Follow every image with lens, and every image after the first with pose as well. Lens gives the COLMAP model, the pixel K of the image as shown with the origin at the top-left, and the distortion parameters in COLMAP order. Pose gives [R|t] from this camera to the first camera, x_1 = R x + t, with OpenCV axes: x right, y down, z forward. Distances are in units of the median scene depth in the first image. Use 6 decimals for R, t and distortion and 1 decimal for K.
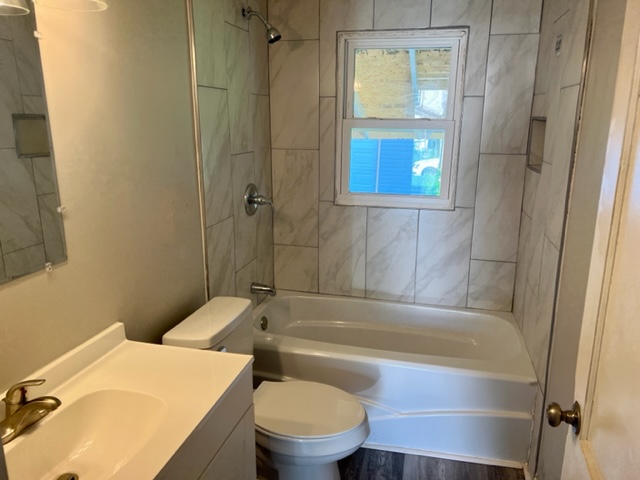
lens RADIAL K [[486.7, 0, 320.0], [0, 486.7, 240.0], [0, 0, 1]] dist [0.093466, -0.092126]
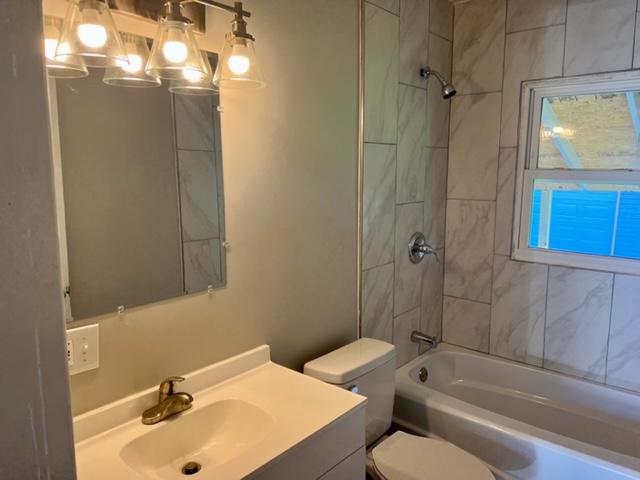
lens RADIAL K [[486.7, 0, 320.0], [0, 486.7, 240.0], [0, 0, 1]] dist [0.093466, -0.092126]
pose [[0.900636, 0.061017, -0.430268, 0.117836], [-0.103115, 0.991824, -0.075189, -0.001882], [0.422163, 0.112085, 0.899564, -0.002112]]
